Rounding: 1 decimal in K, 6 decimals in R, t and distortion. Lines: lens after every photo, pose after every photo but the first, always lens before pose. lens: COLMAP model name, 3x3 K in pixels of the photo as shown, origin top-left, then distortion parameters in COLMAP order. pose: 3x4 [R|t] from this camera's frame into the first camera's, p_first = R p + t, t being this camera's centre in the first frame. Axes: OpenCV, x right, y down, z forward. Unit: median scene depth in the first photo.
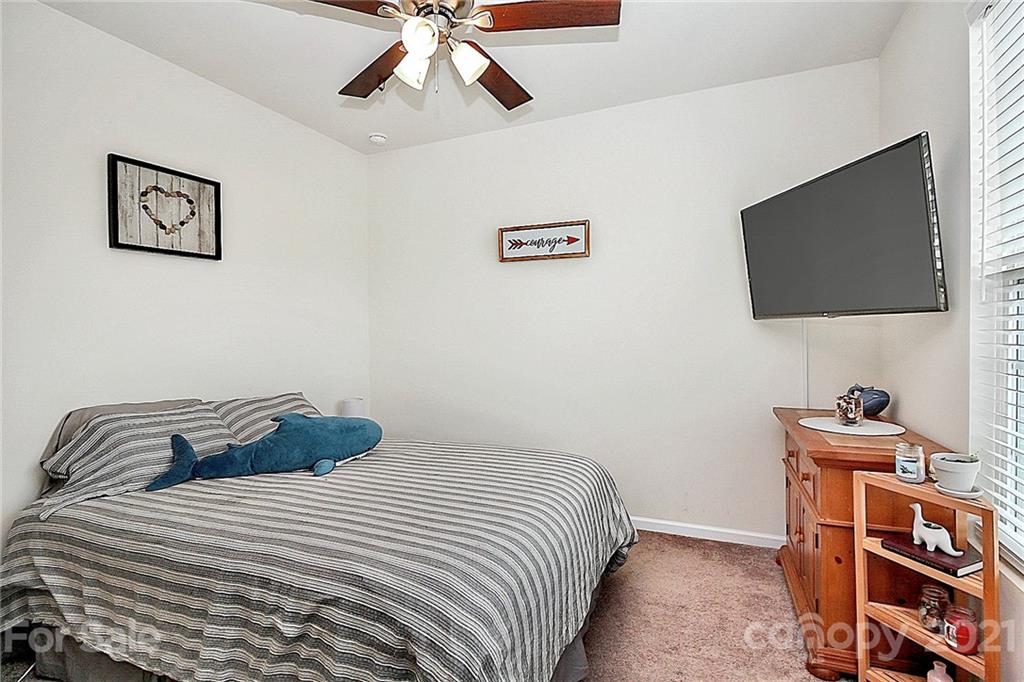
lens RADIAL K [[484.6, 0, 510.8], [0, 484.6, 340.9], [0, 0, 1]] dist [-0.000270, -0.009833]
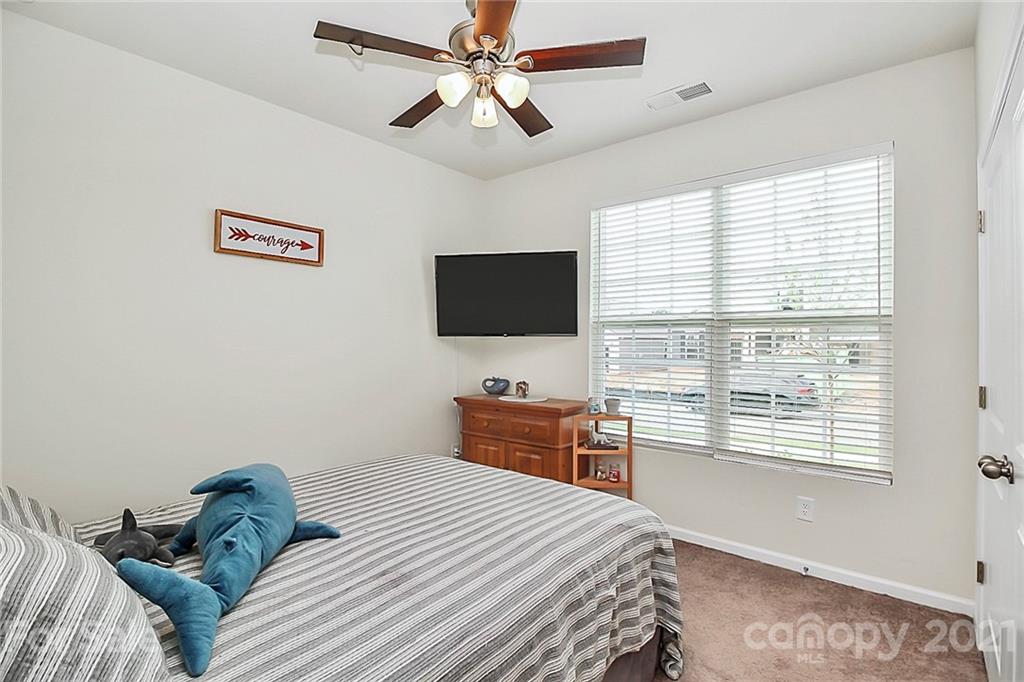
lens RADIAL K [[484.6, 0, 509.5], [0, 484.6, 338.5], [0, 0, 1]] dist [-0.000270, -0.009833]
pose [[0.308923, 0.019378, 0.950890, -0.981641], [0.008900, 0.999690, -0.023264, -0.001779], [-0.951045, 0.015650, 0.308654, 0.500680]]
